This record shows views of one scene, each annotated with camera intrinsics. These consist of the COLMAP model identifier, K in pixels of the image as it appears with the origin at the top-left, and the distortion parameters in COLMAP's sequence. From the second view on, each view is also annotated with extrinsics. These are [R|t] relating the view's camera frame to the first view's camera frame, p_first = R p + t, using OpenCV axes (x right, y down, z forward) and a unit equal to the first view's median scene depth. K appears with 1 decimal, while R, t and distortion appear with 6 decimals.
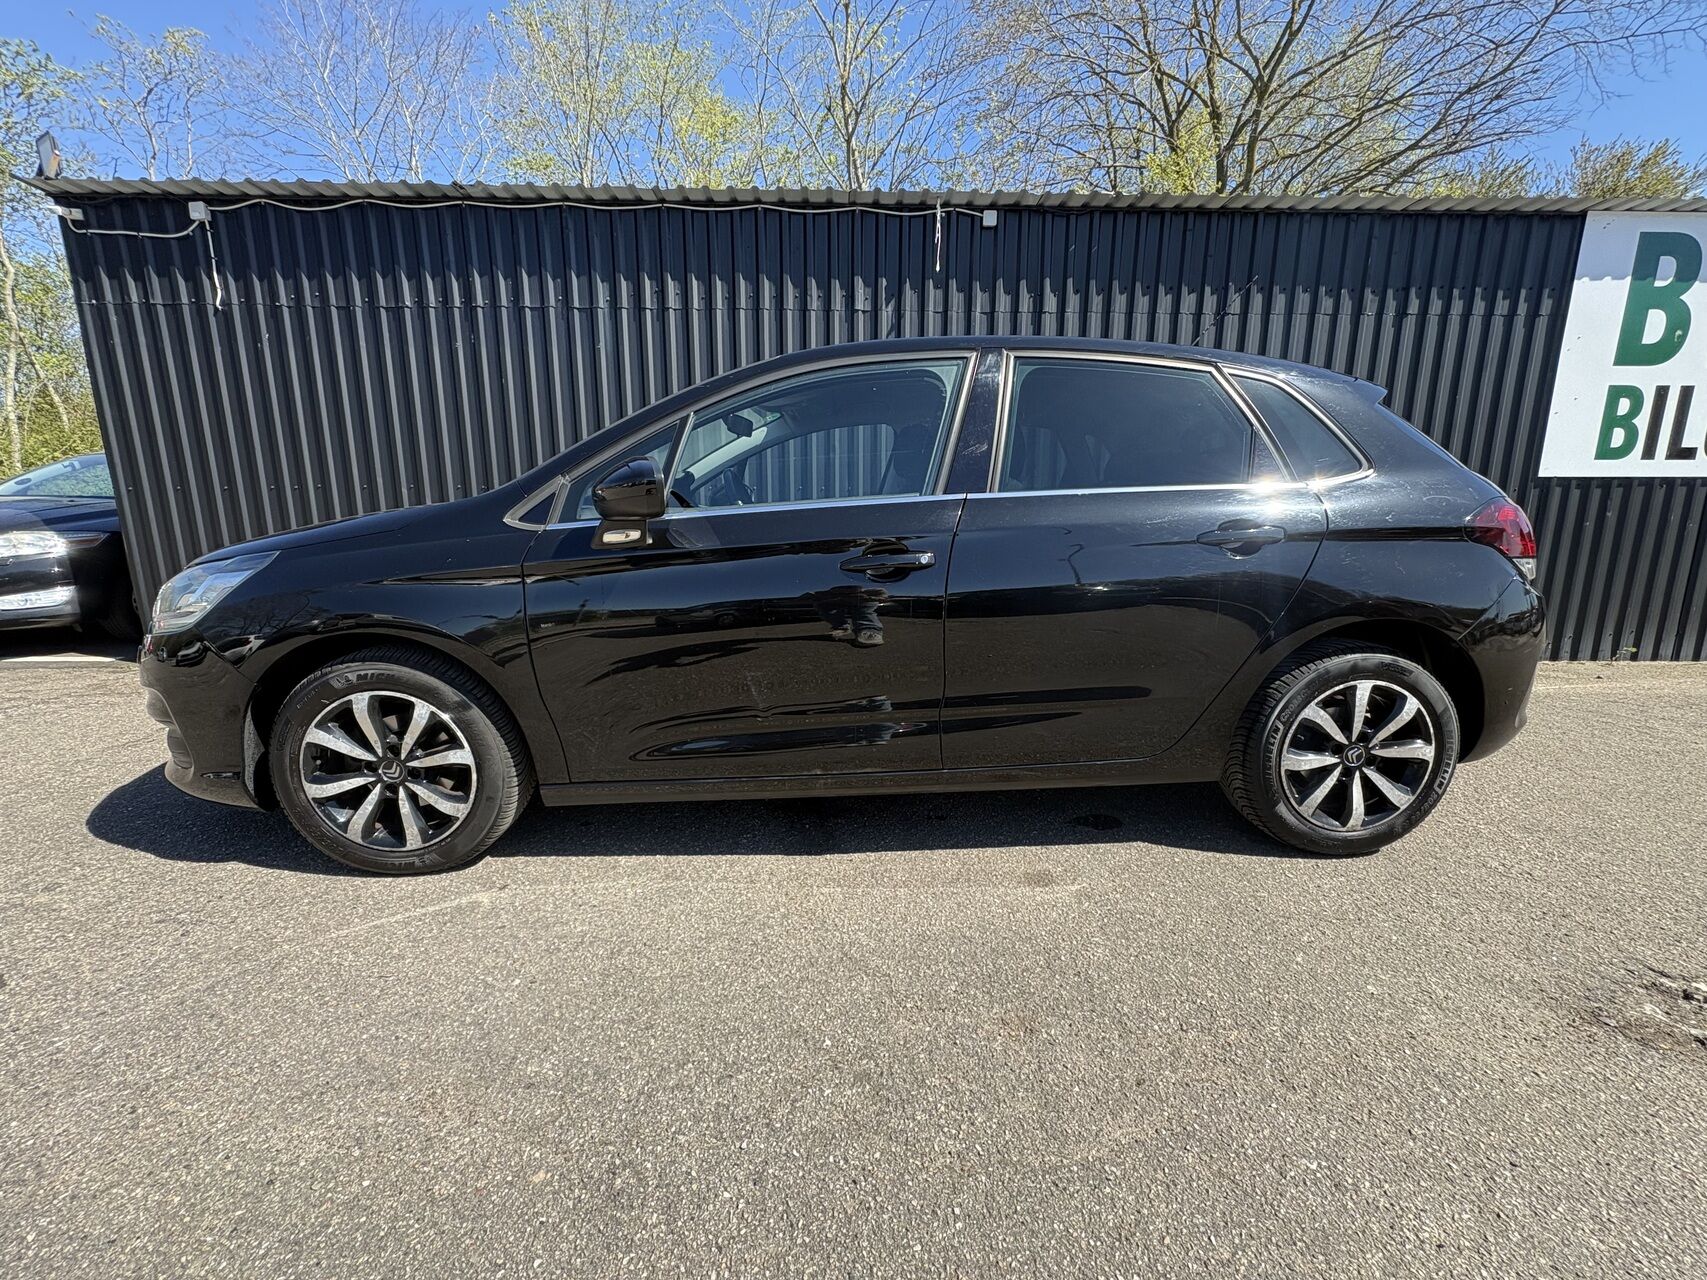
lens RADIAL K [[677.8, 0, 858.6], [0, 677.8, 643.7], [0, 0, 1]] dist [-0.001925, -0.000627]
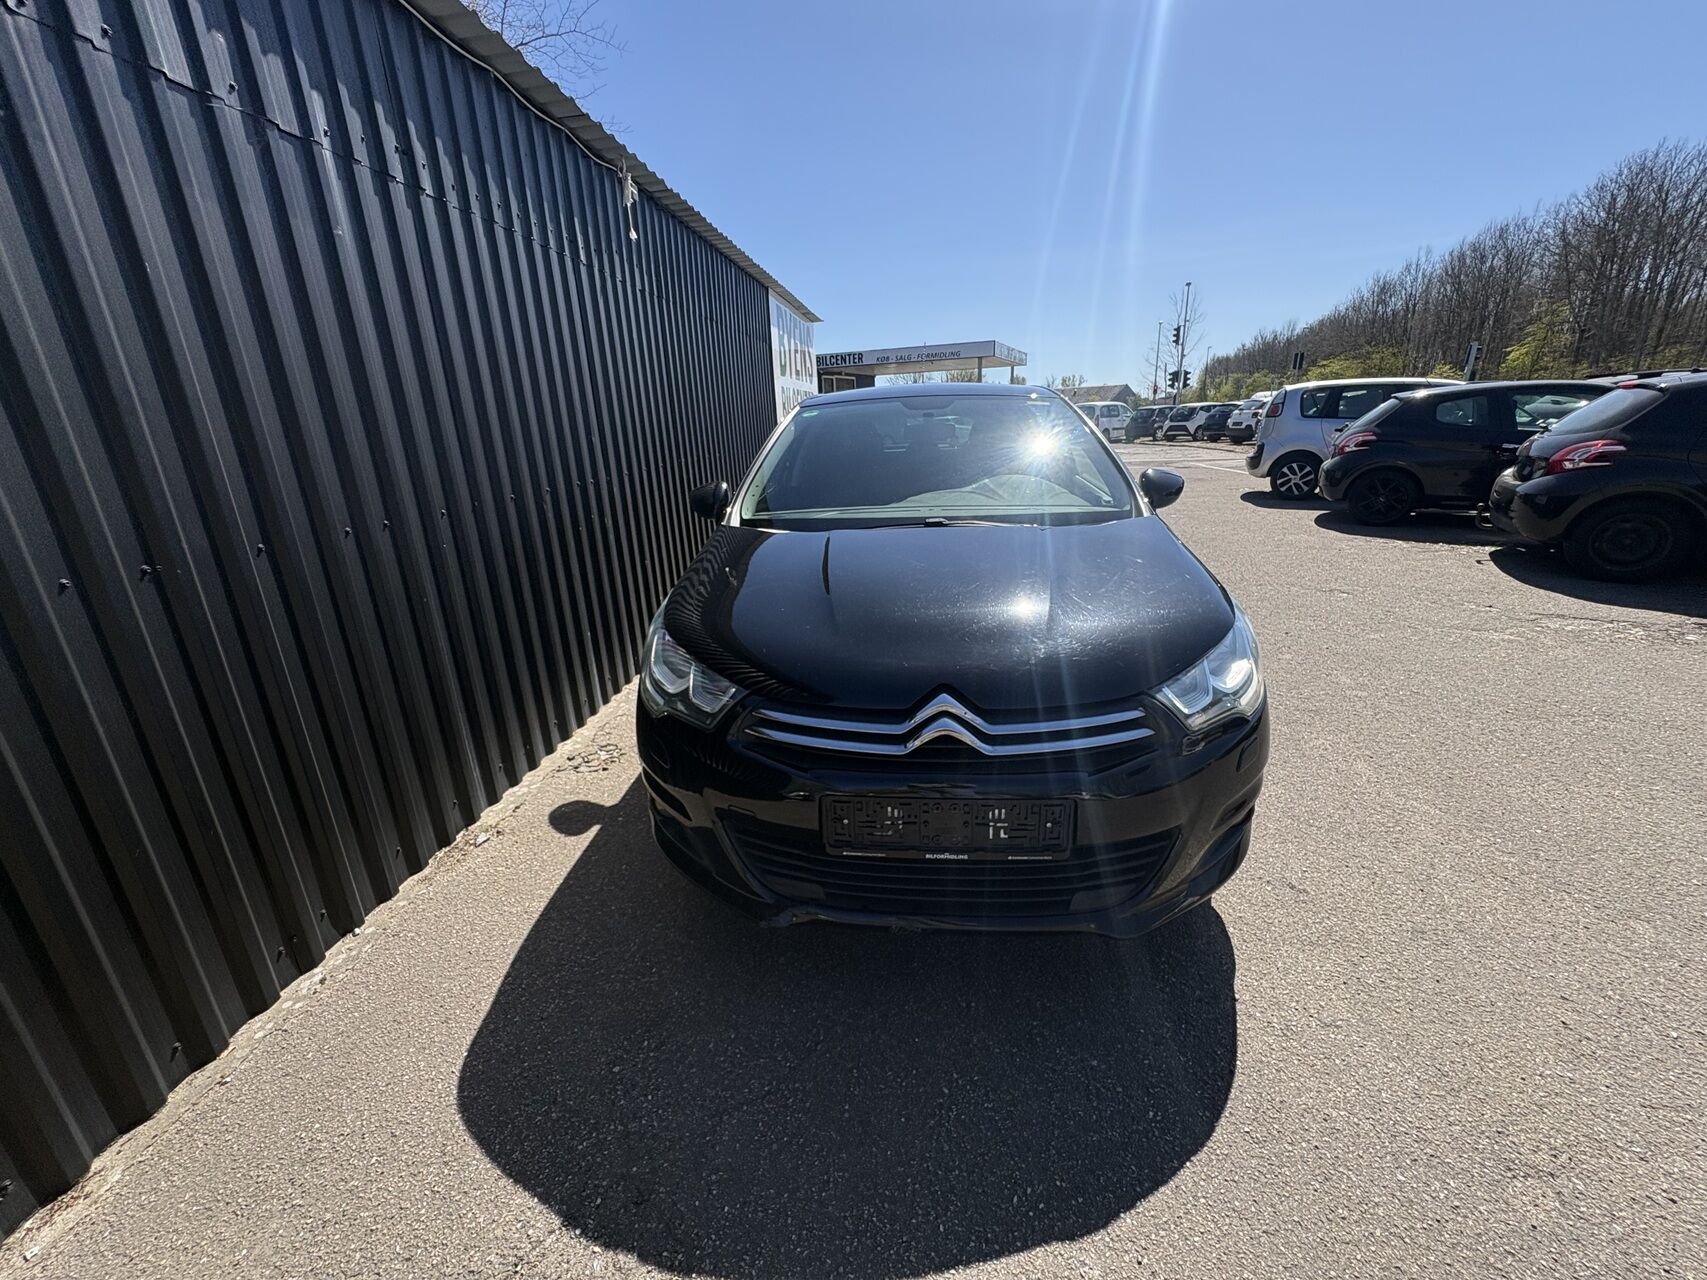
lens RADIAL K [[677.8, 0, 858.6], [0, 677.8, 643.7], [0, 0, 1]] dist [-0.001925, -0.000627]
pose [[0.127181, -0.315405, 0.940396, -0.894609], [0.222949, 0.932924, 0.282747, -0.221805], [-0.966498, 0.173700, 0.188969, 0.612747]]
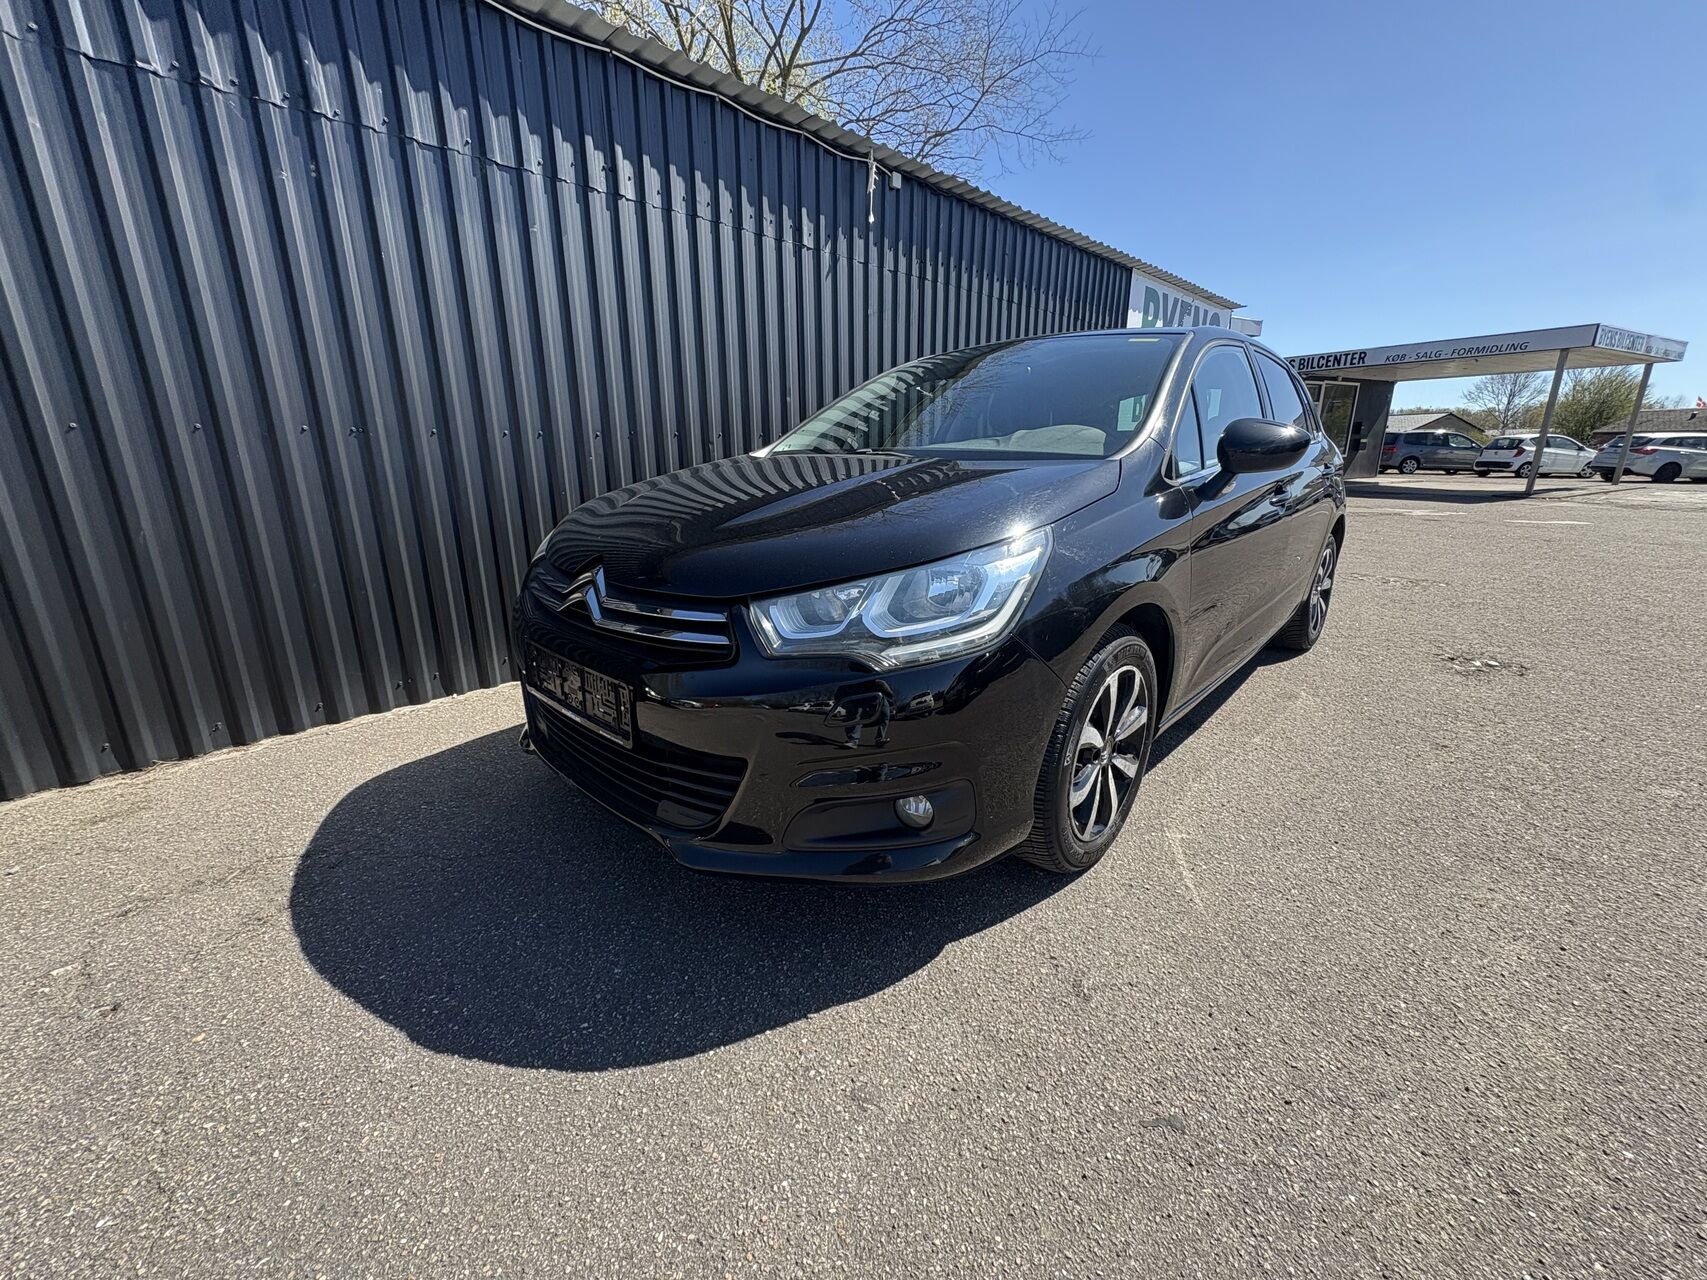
lens RADIAL K [[677.8, 0, 858.6], [0, 677.8, 643.7], [0, 0, 1]] dist [-0.001925, -0.000627]
pose [[0.716429, -0.195577, 0.669686, -0.709658], [0.133302, 0.980592, 0.143769, -0.070164], [-0.684807, -0.013730, 0.728595, 0.248339]]
